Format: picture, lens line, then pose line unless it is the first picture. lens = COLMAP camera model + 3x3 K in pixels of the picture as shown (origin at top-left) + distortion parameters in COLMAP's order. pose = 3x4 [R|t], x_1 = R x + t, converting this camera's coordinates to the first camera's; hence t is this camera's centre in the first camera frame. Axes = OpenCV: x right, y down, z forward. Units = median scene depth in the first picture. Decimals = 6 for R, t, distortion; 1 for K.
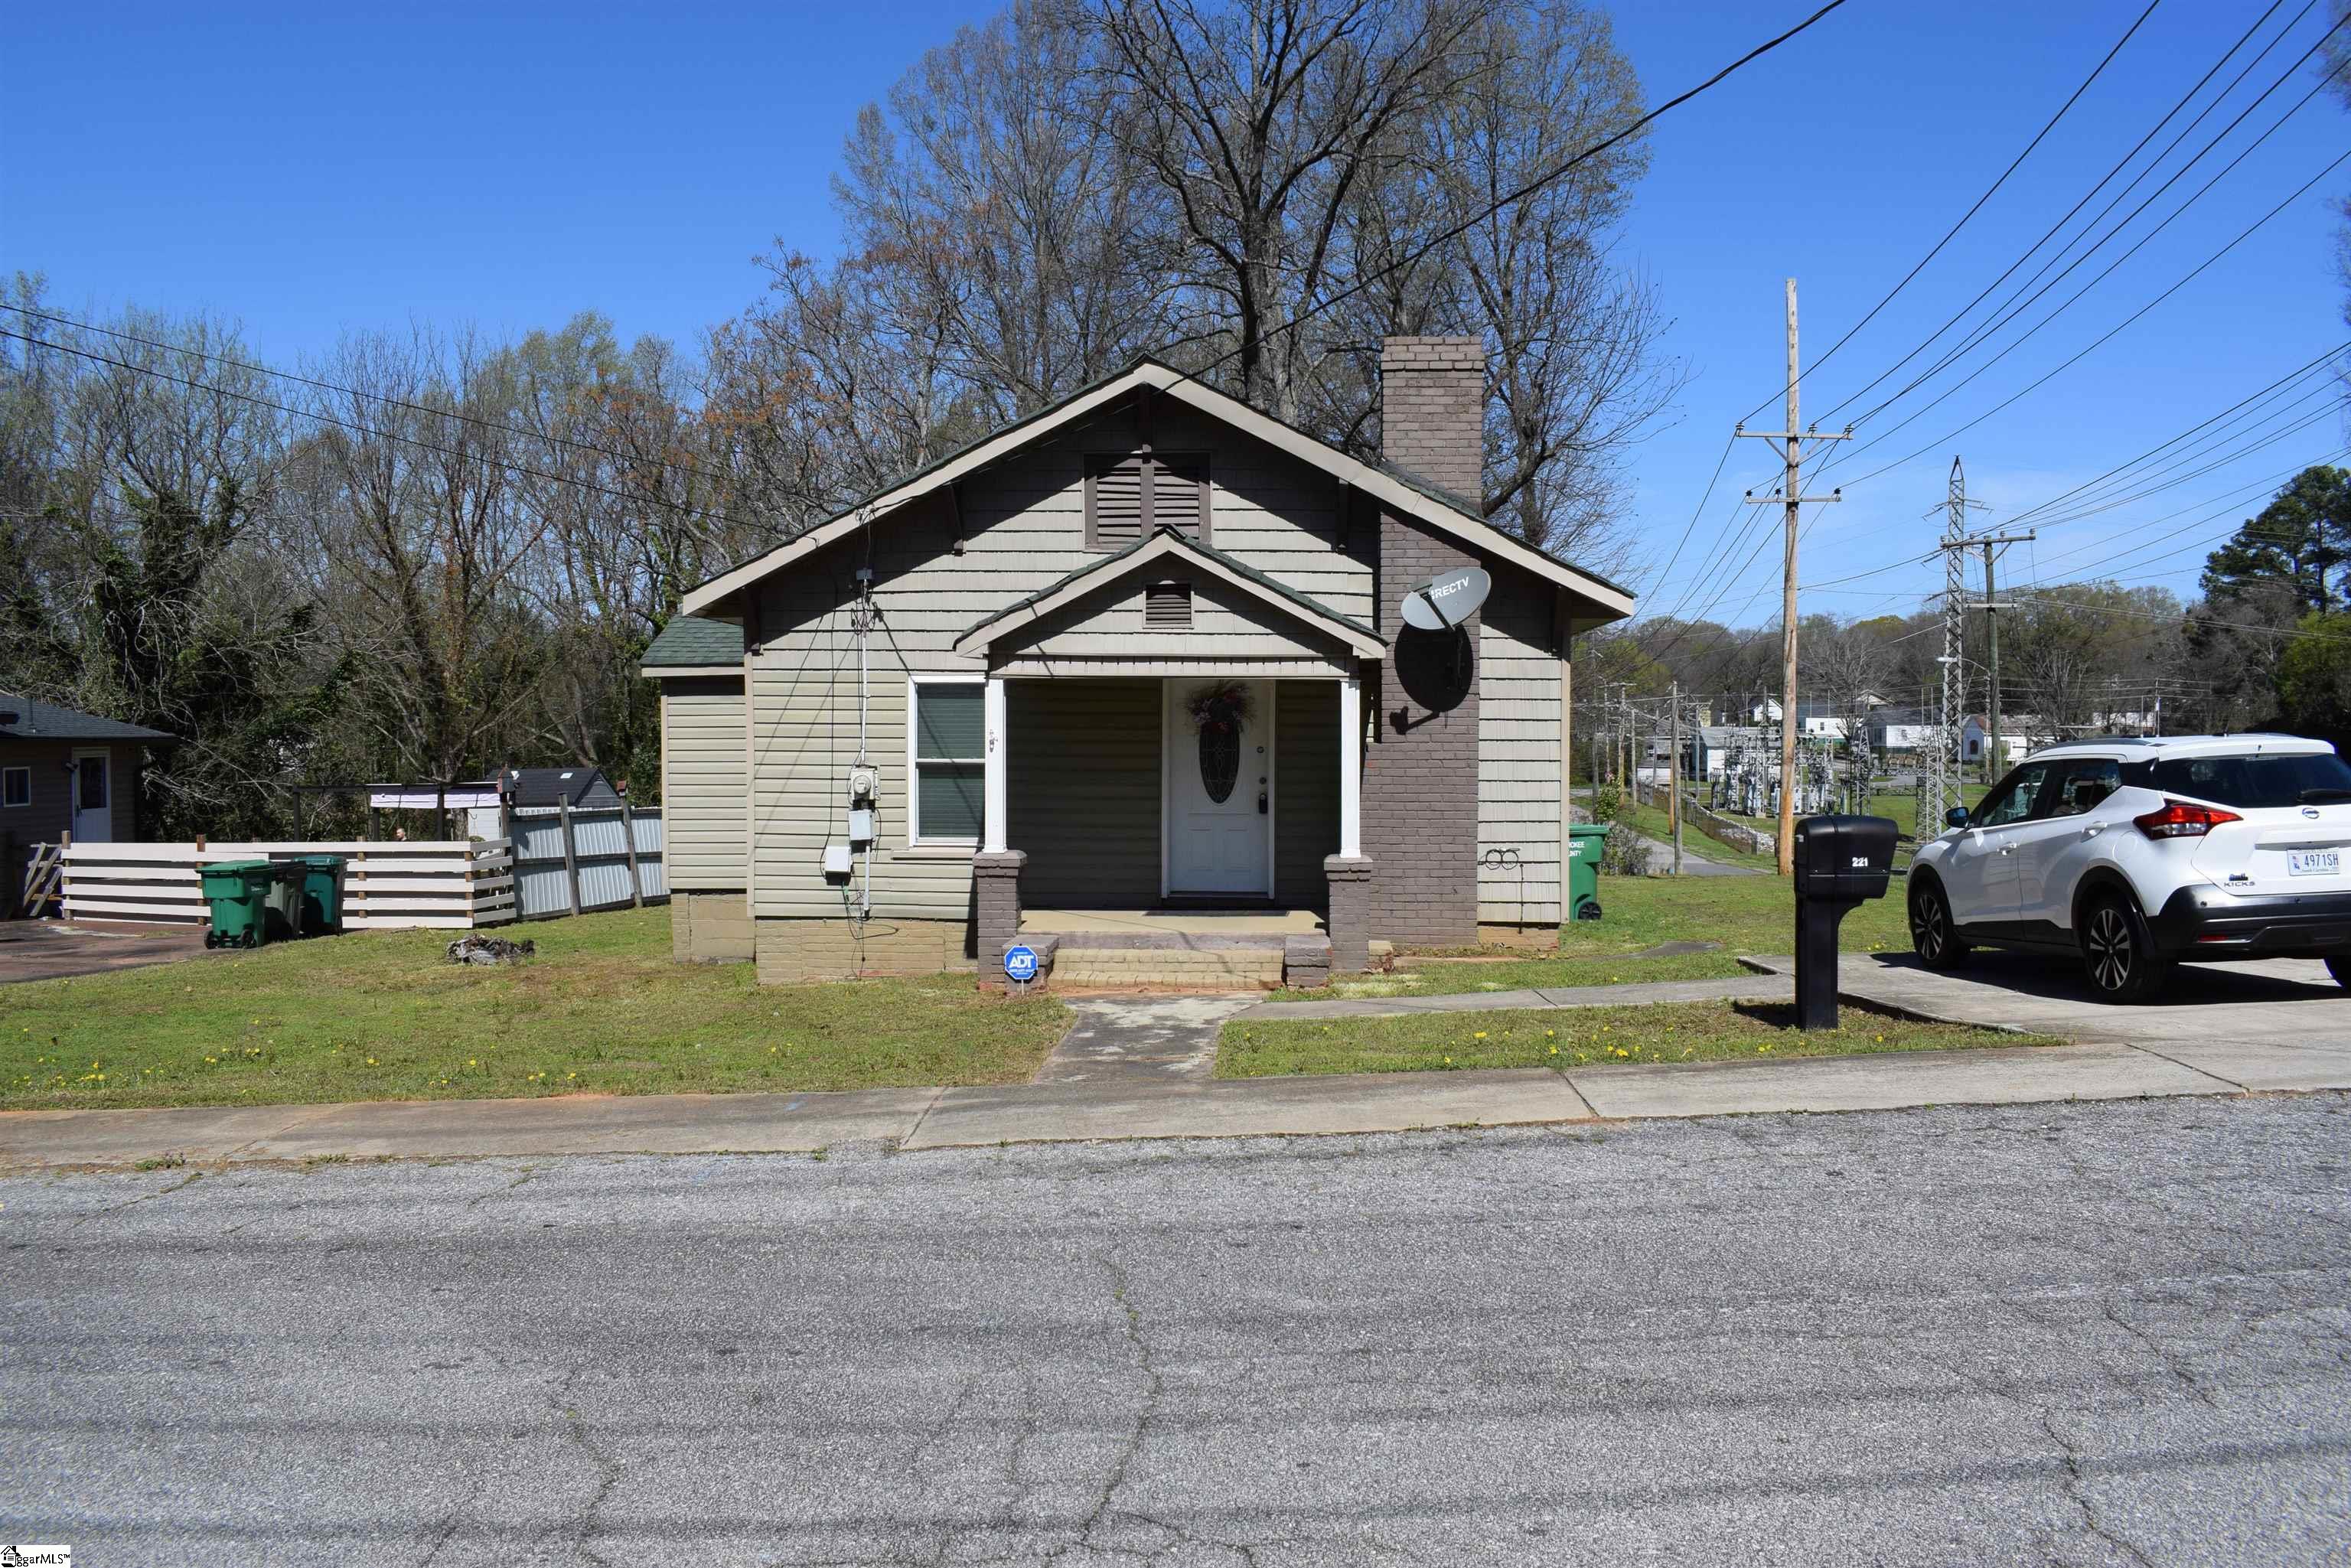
lens RADIAL K [[1824.2, 0, 1150.4], [0, 1824.2, 789.2], [0, 0, 1]] dist [-0.101911, 0.024364]
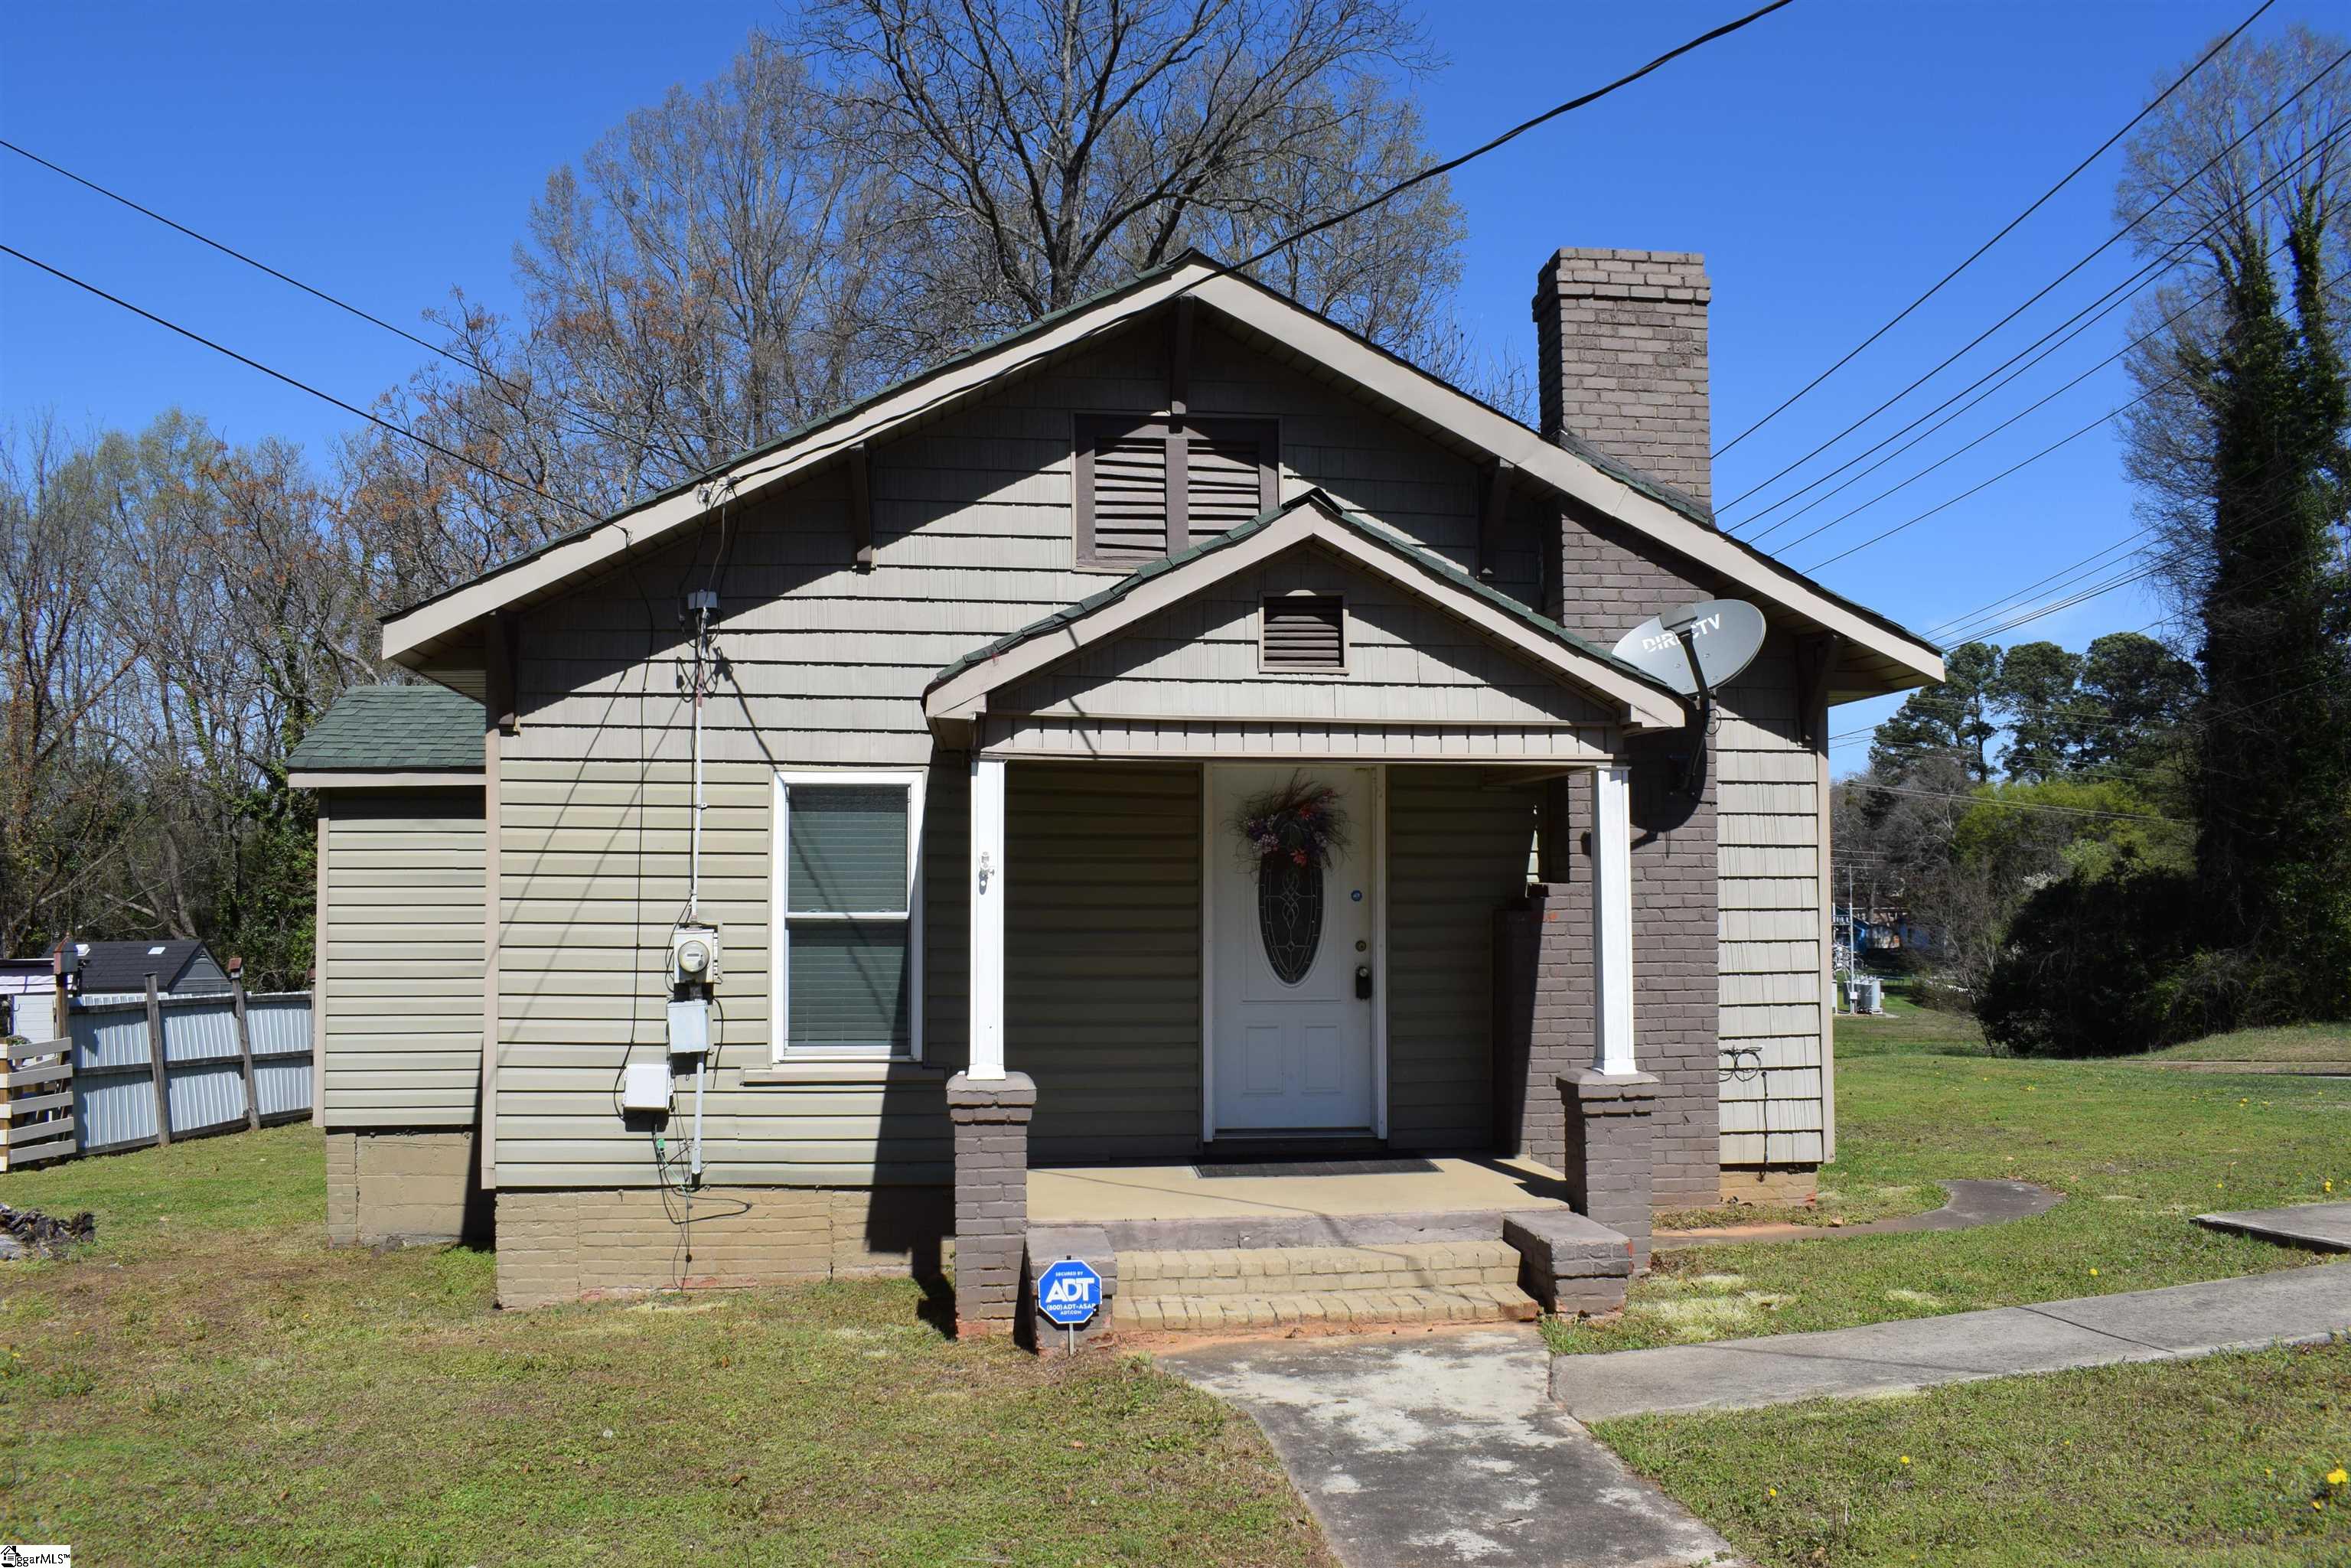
lens RADIAL K [[1862.6, 0, 1153.8], [0, 1862.6, 786.6], [0, 0, 1]] dist [-0.101291, 0.023790]
pose [[0.982137, 0.008922, 0.187955, -0.126312], [0.009400, 0.995302, -0.096365, 0.001684], [-0.187932, 0.096411, 0.977439, 0.391949]]
